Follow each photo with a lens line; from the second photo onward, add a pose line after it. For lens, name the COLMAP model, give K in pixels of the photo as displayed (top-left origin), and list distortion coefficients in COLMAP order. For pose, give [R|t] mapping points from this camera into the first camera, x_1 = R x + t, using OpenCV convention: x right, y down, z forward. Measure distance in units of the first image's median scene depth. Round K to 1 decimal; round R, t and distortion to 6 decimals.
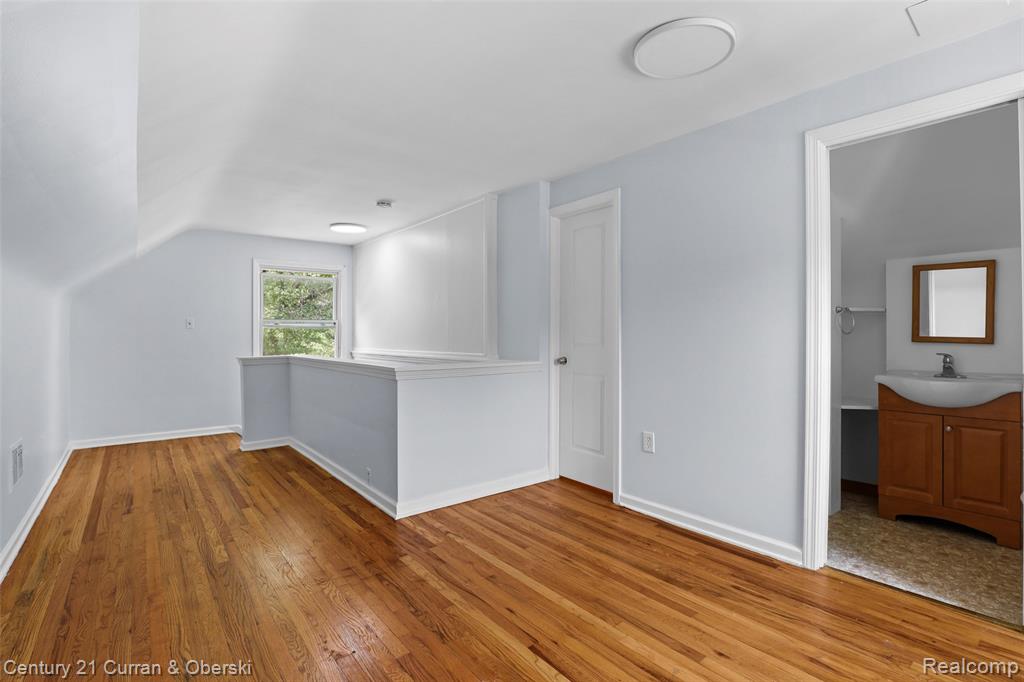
lens RADIAL K [[482.4, 0, 512.7], [0, 482.4, 344.4], [0, 0, 1]] dist [-0.027547, 0.001308]
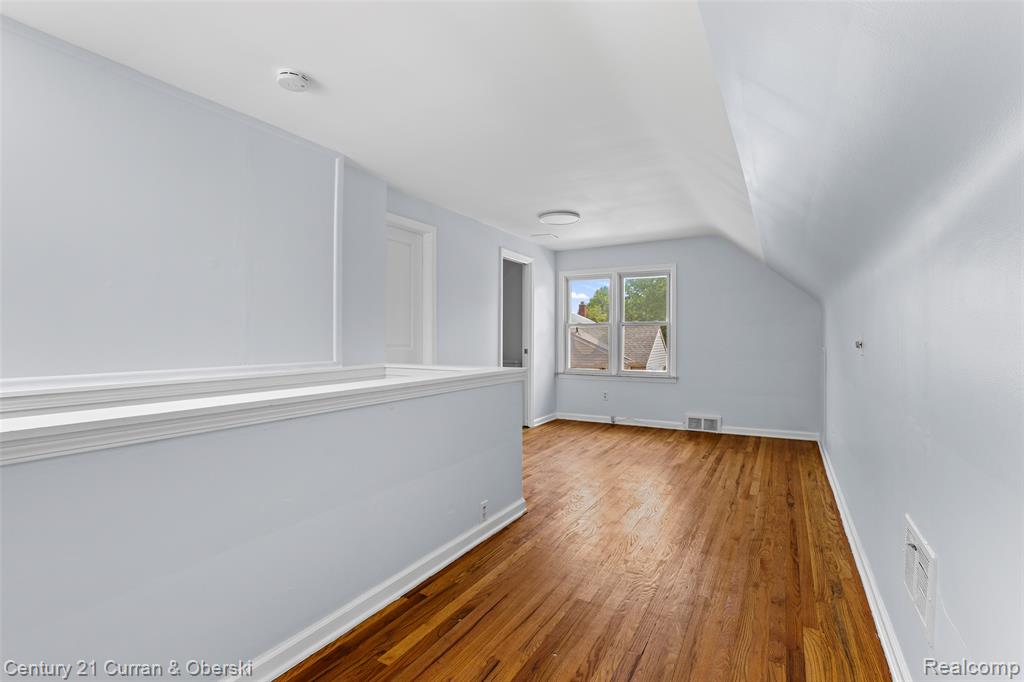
lens RADIAL K [[482.4, 0, 512.7], [0, 482.4, 344.4], [0, 0, 1]] dist [-0.027547, 0.001308]
pose [[-0.382470, -0.011637, 0.923894, -1.040463], [0.003878, 0.999892, 0.014200, -0.017043], [-0.923960, 0.009014, -0.382384, 1.235579]]
